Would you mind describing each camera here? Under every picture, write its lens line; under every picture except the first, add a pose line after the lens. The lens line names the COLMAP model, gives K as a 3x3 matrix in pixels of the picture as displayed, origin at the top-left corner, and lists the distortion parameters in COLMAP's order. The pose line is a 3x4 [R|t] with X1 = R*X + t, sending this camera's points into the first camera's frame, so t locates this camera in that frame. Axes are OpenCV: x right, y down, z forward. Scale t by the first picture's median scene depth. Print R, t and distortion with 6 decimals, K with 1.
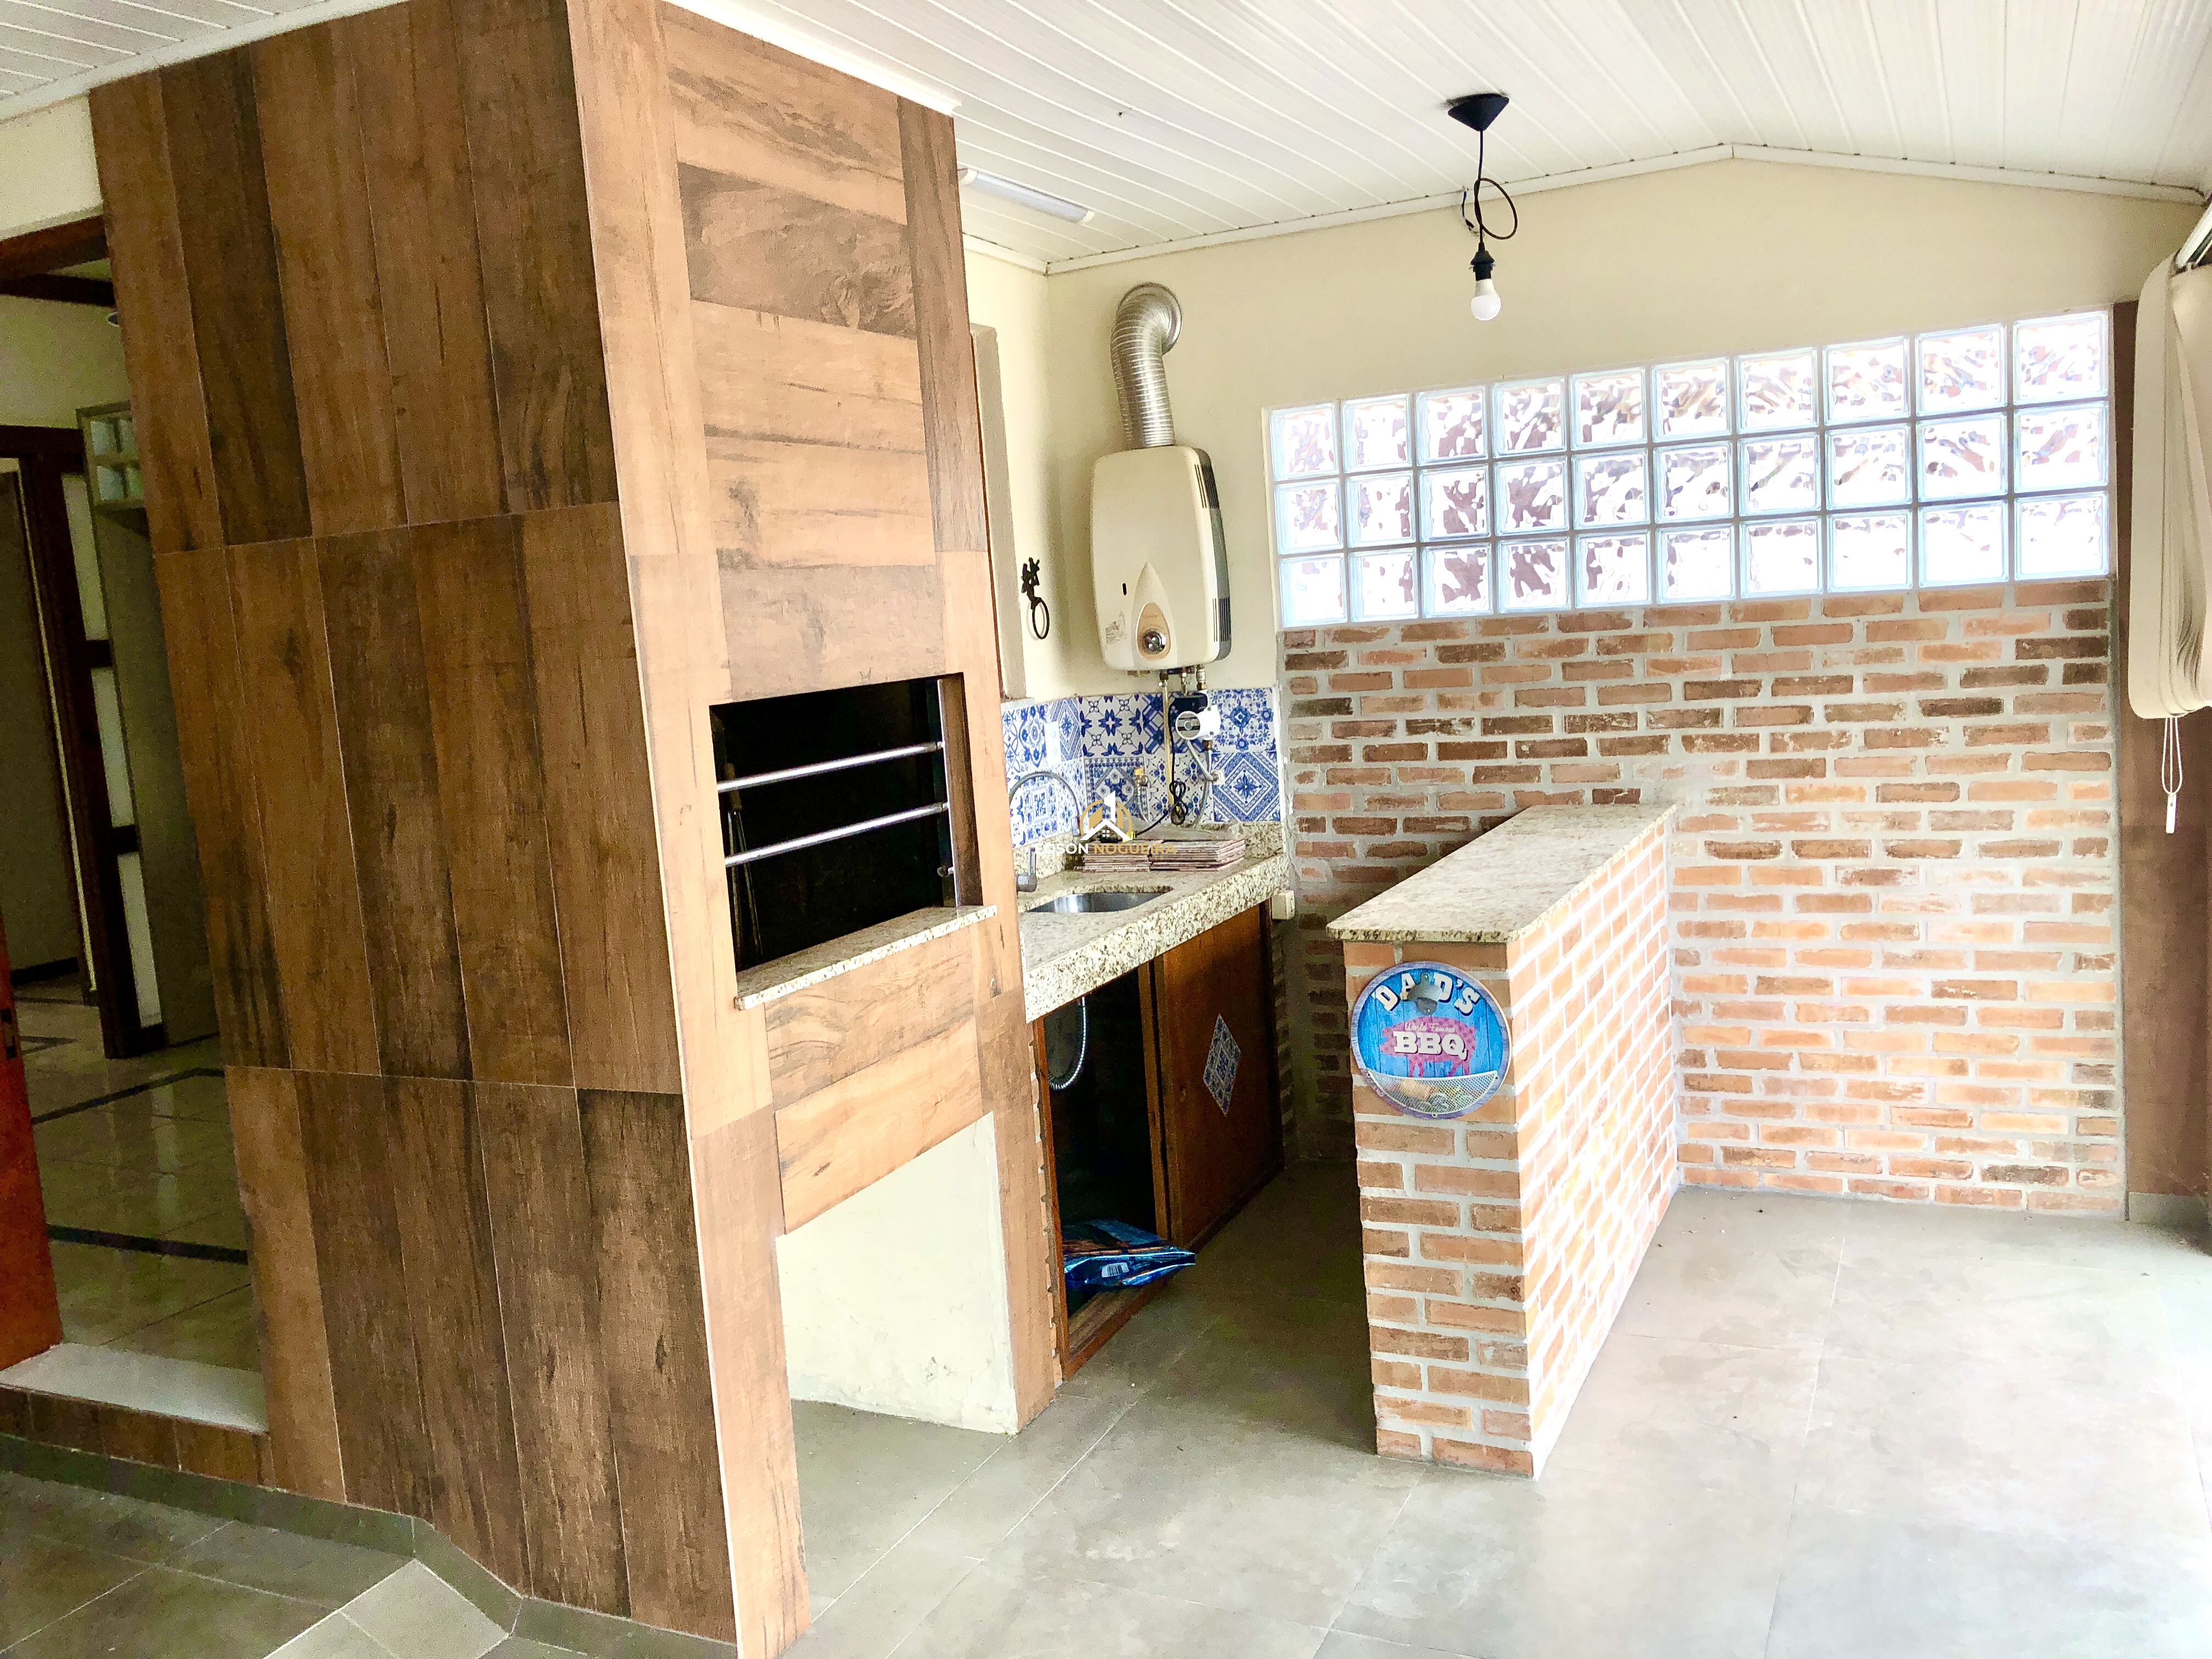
lens RADIAL K [[1807.2, 0, 1106.0], [0, 1807.2, 829.5], [0, 0, 1]] dist [0.048263, -0.114694]
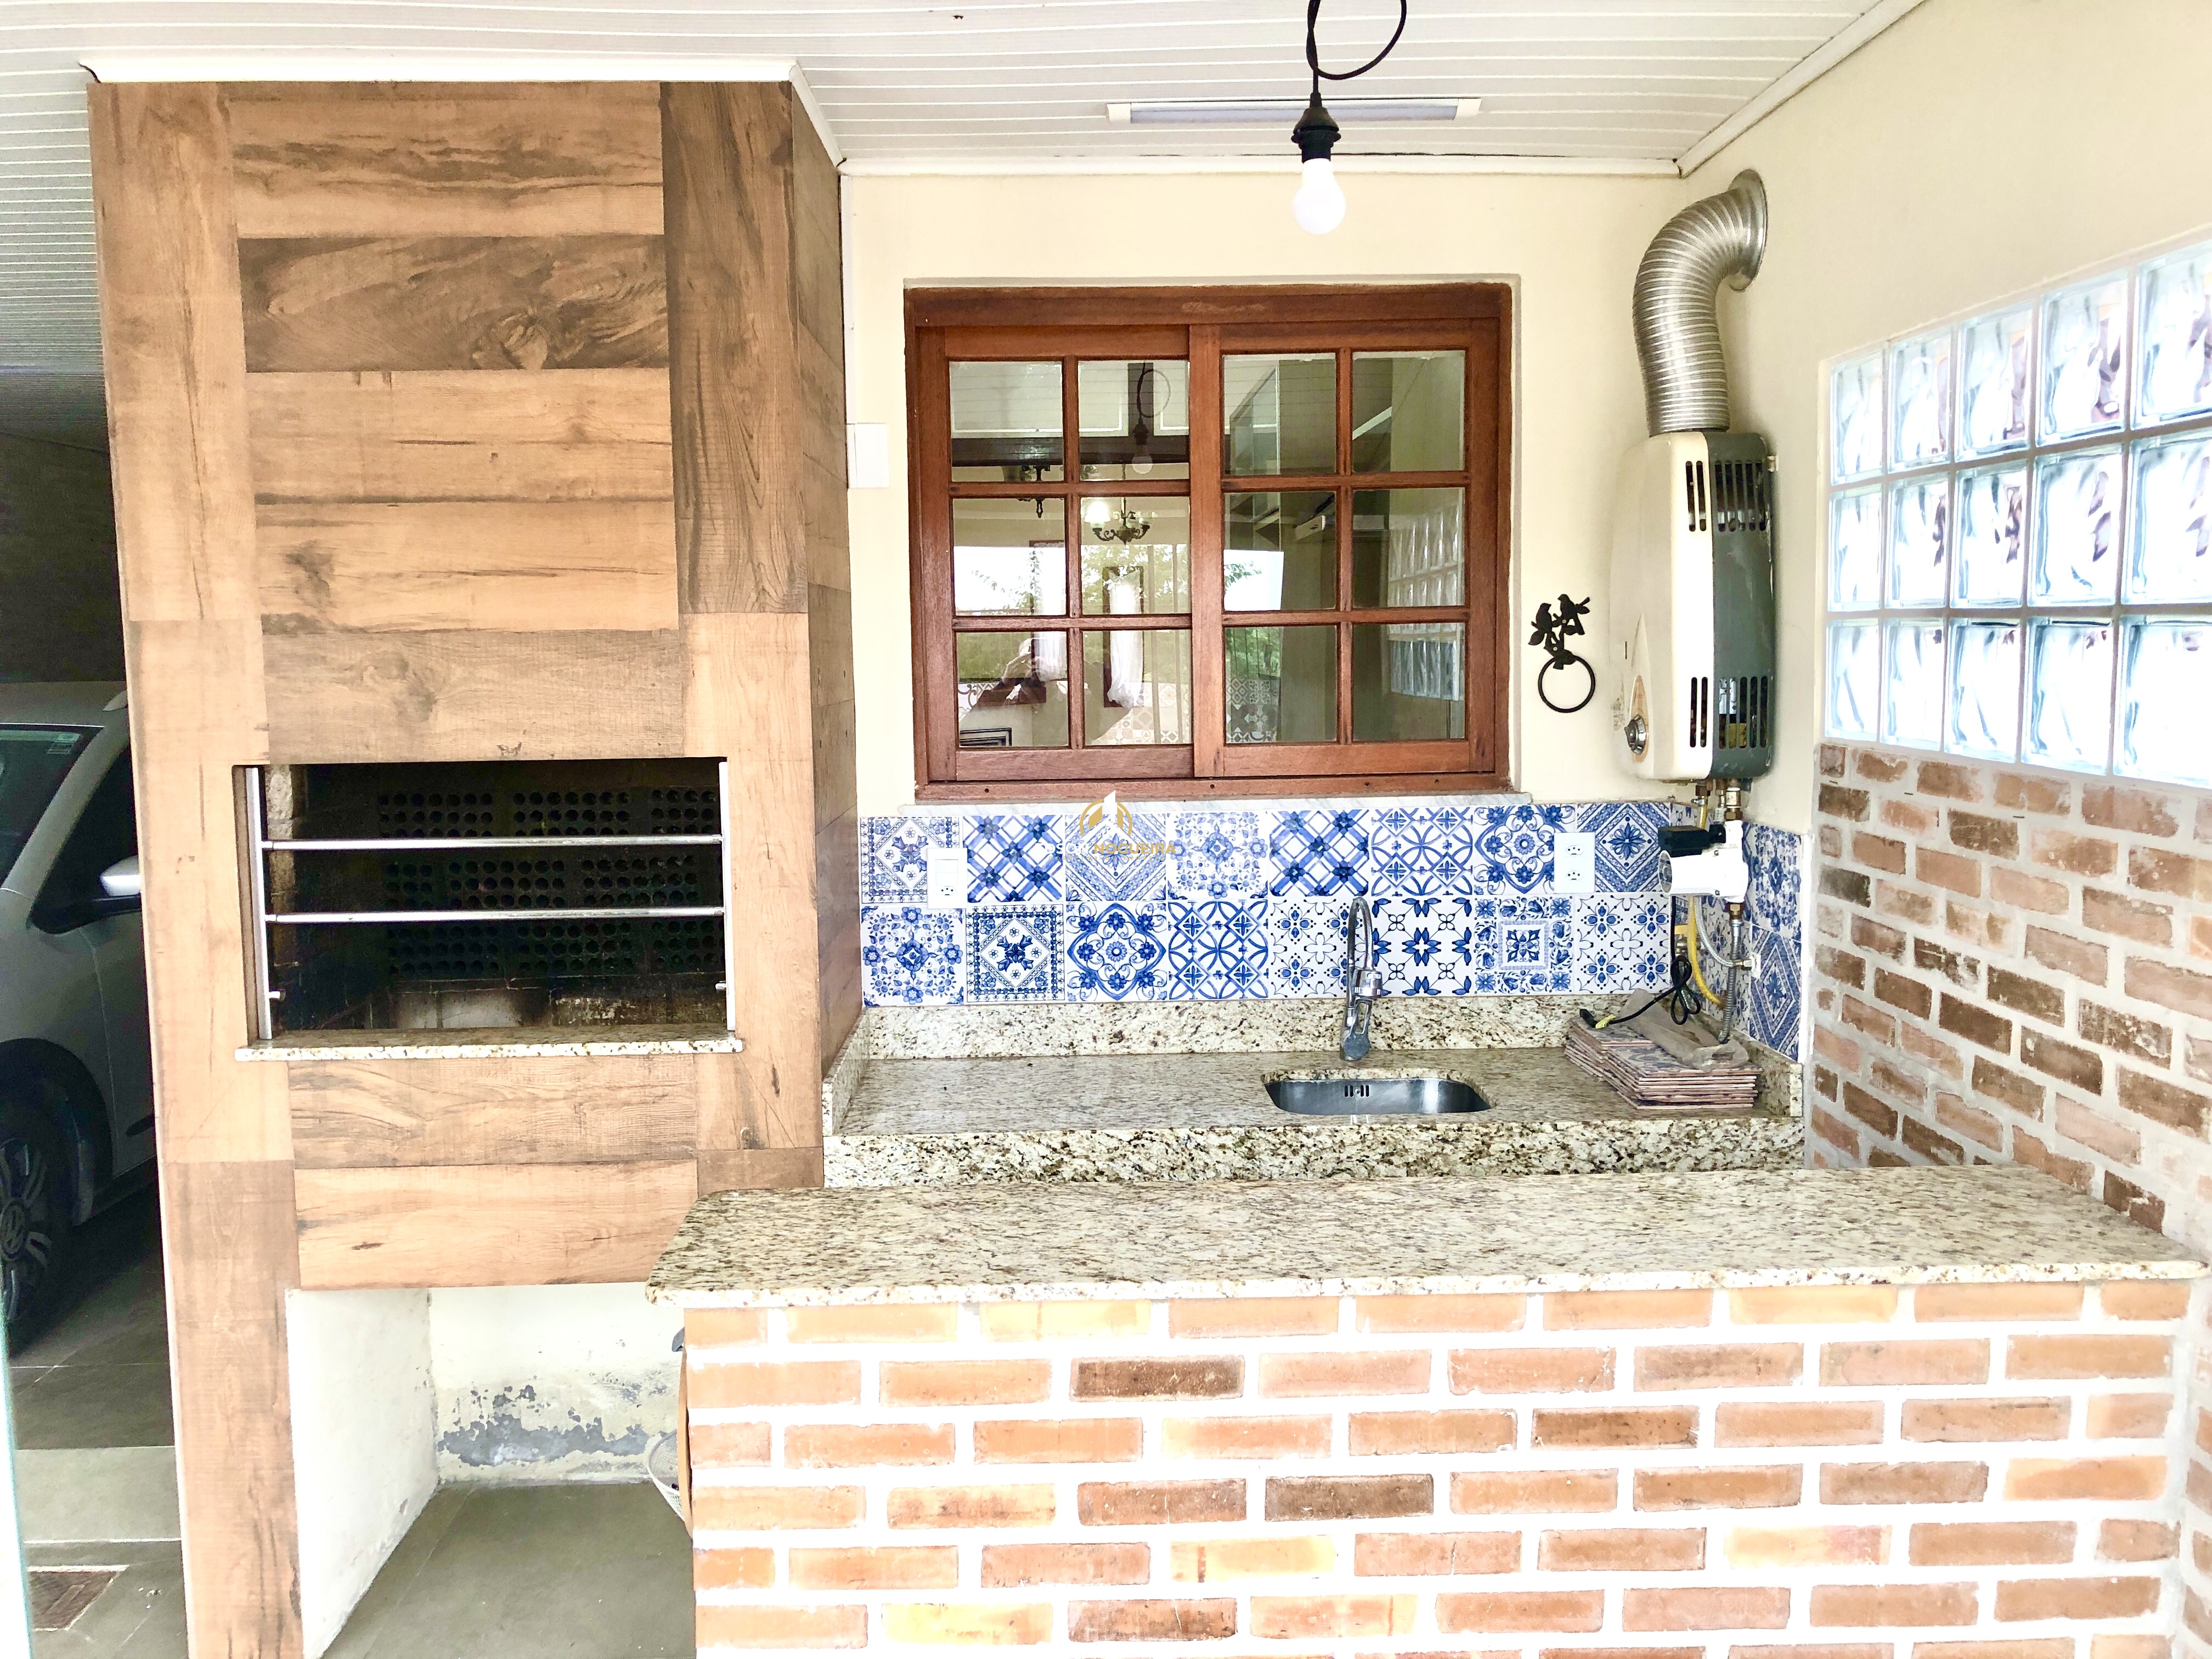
lens RADIAL K [[1862.3, 0, 1104.4], [0, 1862.3, 818.4], [0, 0, 1]] dist [-0.007850, 0.066656]
pose [[0.454320, 0.155143, -0.877225, 0.614778], [-0.130662, 0.985674, 0.106652, -0.140844], [0.881204, 0.066166, 0.468082, 0.609899]]
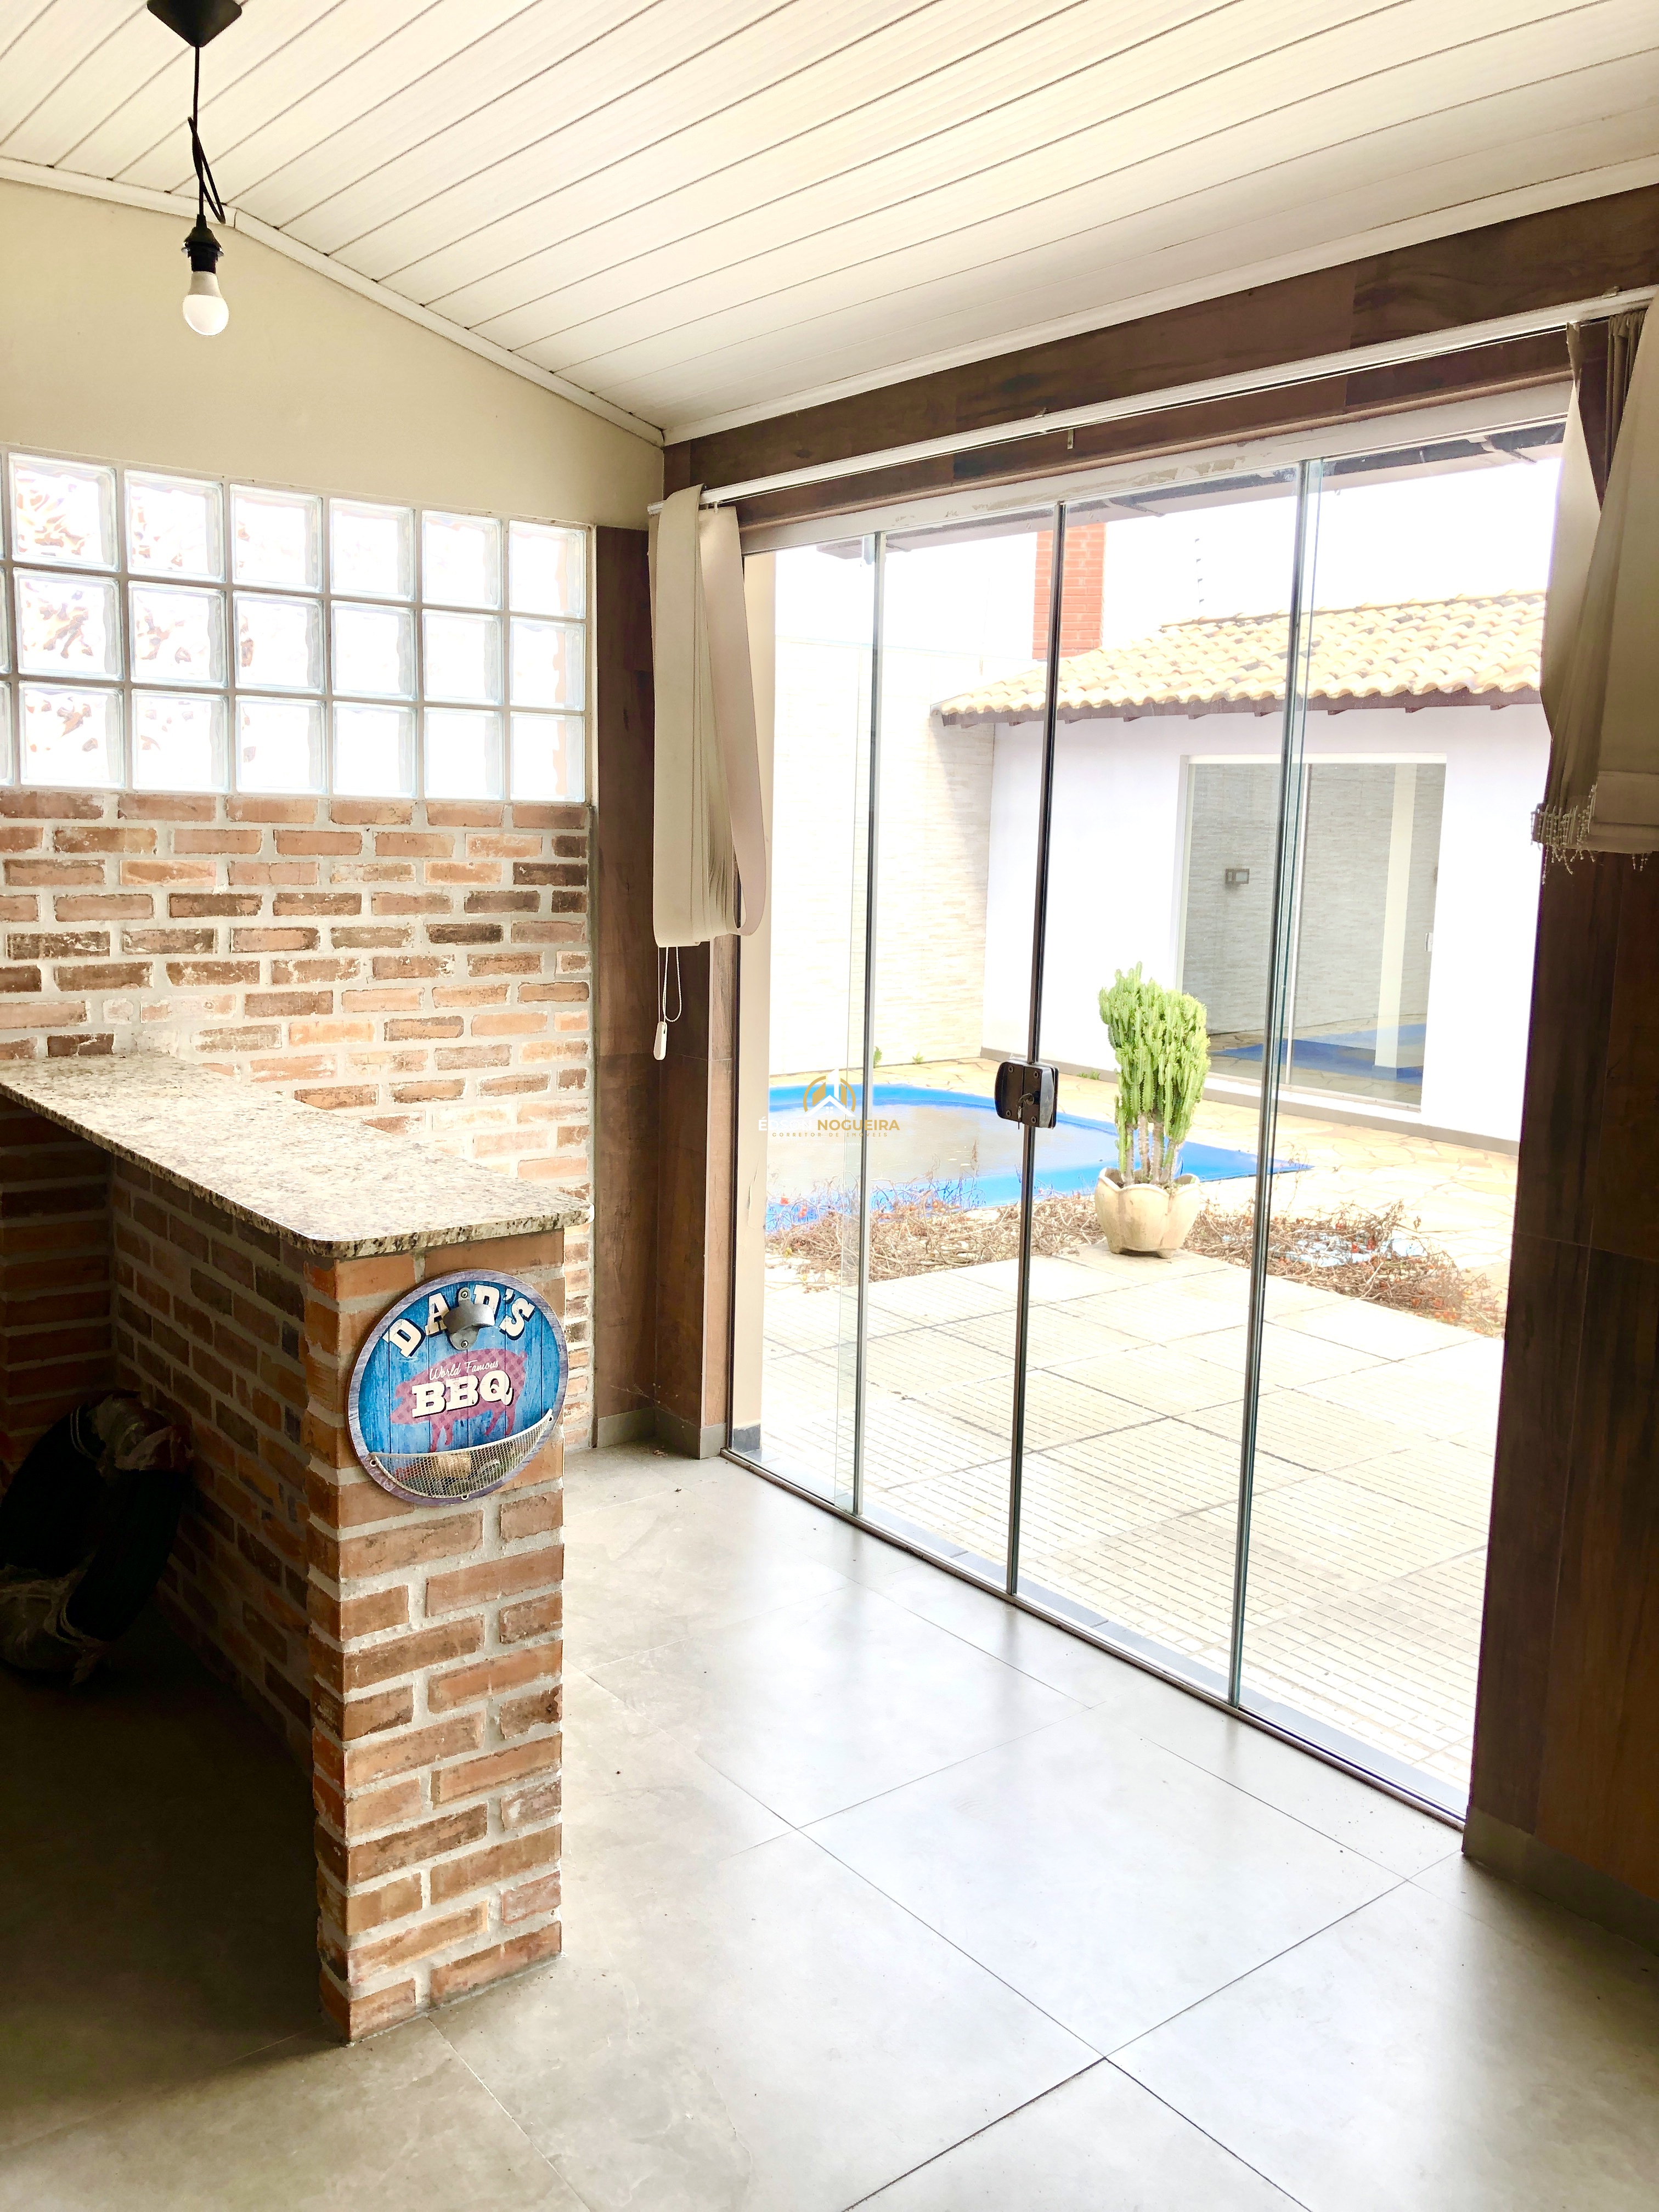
lens RADIAL K [[1807.2, 0, 834.7], [0, 1807.2, 1095.0], [0, 0, 1]] dist [0.048263, -0.114694]
pose [[0.431756, -0.053047, 0.900429, -0.279968], [0.056522, 0.997898, 0.031687, -0.004616], [-0.900218, 0.037213, 0.433847, 0.444399]]
